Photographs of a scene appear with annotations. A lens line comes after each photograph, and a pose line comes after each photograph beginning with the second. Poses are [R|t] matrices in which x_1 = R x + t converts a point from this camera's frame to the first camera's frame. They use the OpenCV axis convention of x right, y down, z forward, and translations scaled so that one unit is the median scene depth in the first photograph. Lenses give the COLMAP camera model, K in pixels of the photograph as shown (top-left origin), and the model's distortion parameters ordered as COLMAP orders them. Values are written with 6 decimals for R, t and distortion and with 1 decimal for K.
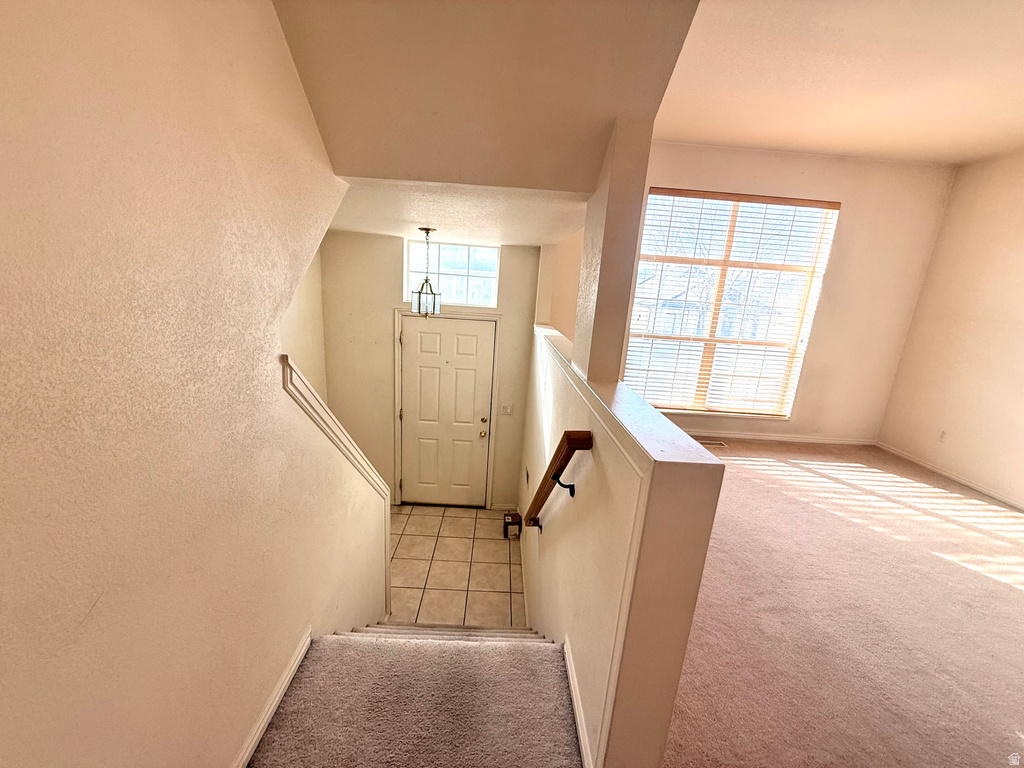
lens RADIAL K [[404.7, 0, 509.5], [0, 404.7, 383.3], [0, 0, 1]] dist [-0.000757, 0.000206]
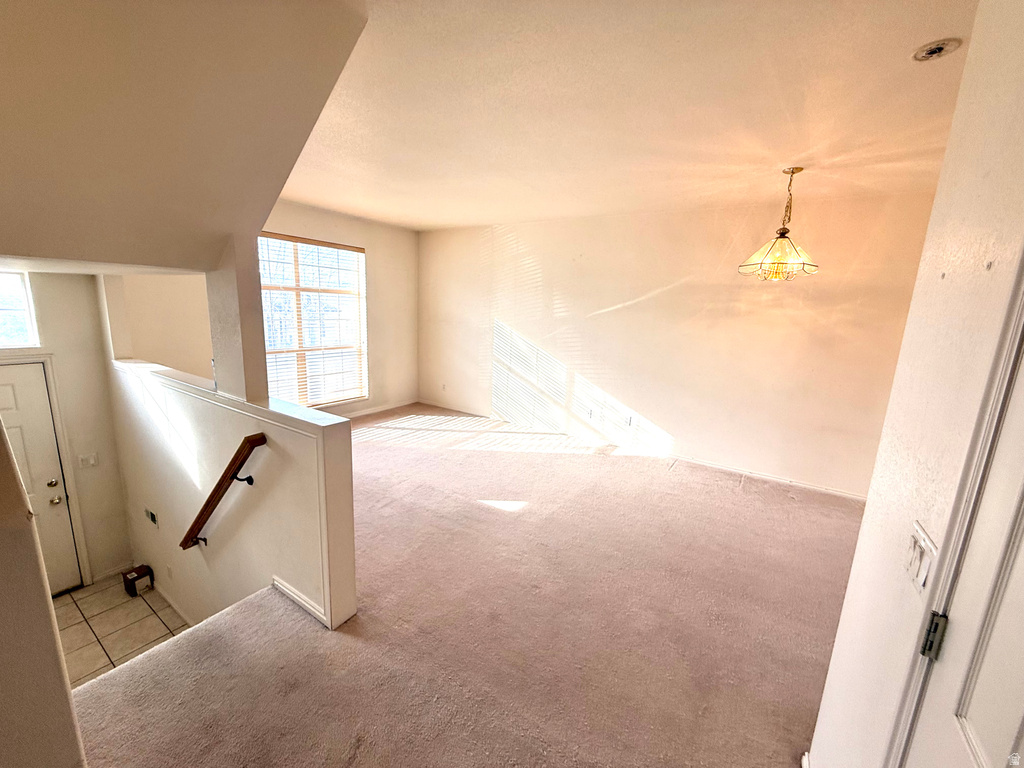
lens RADIAL K [[404.7, 0, 509.5], [0, 404.7, 383.3], [0, 0, 1]] dist [-0.000757, 0.000206]
pose [[0.559606, -0.196518, 0.805123, -0.186572], [0.191105, 0.975897, 0.105373, -0.018476], [-0.806424, 0.094896, 0.583673, -0.264790]]
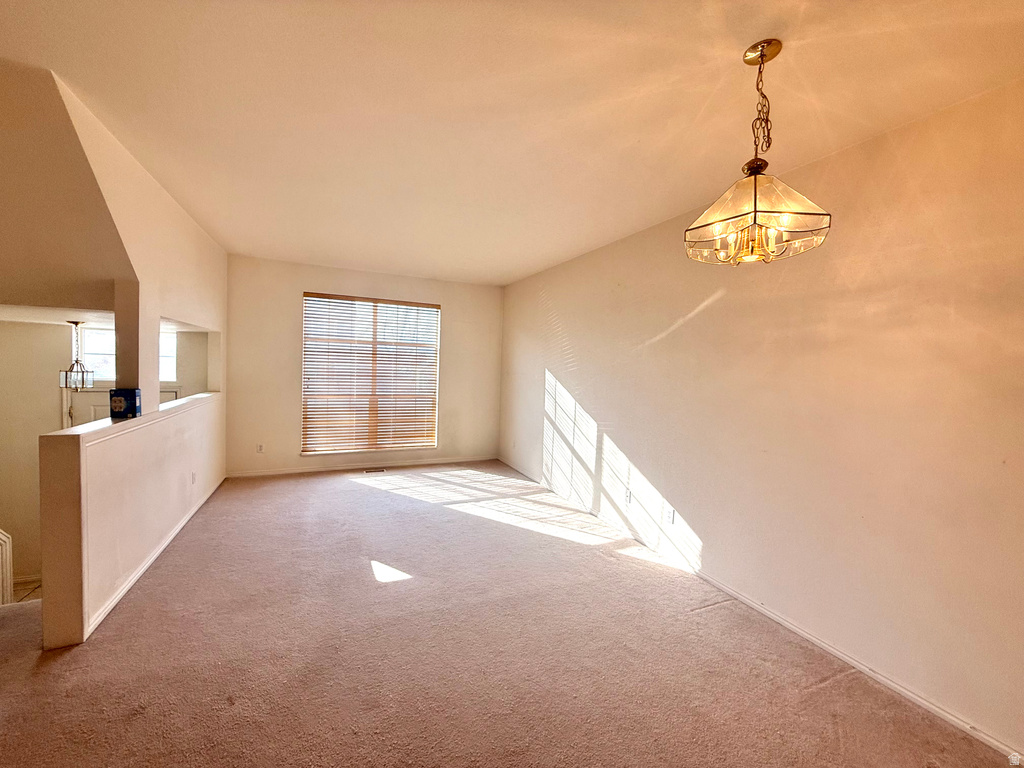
lens RADIAL K [[404.7, 0, 509.5], [0, 404.7, 383.3], [0, 0, 1]] dist [-0.000757, 0.000206]
pose [[0.918628, -0.052865, 0.391572, 0.439807], [0.119346, 0.981846, -0.147429, 0.126026], [-0.376669, 0.182165, 0.908260, -0.508274]]
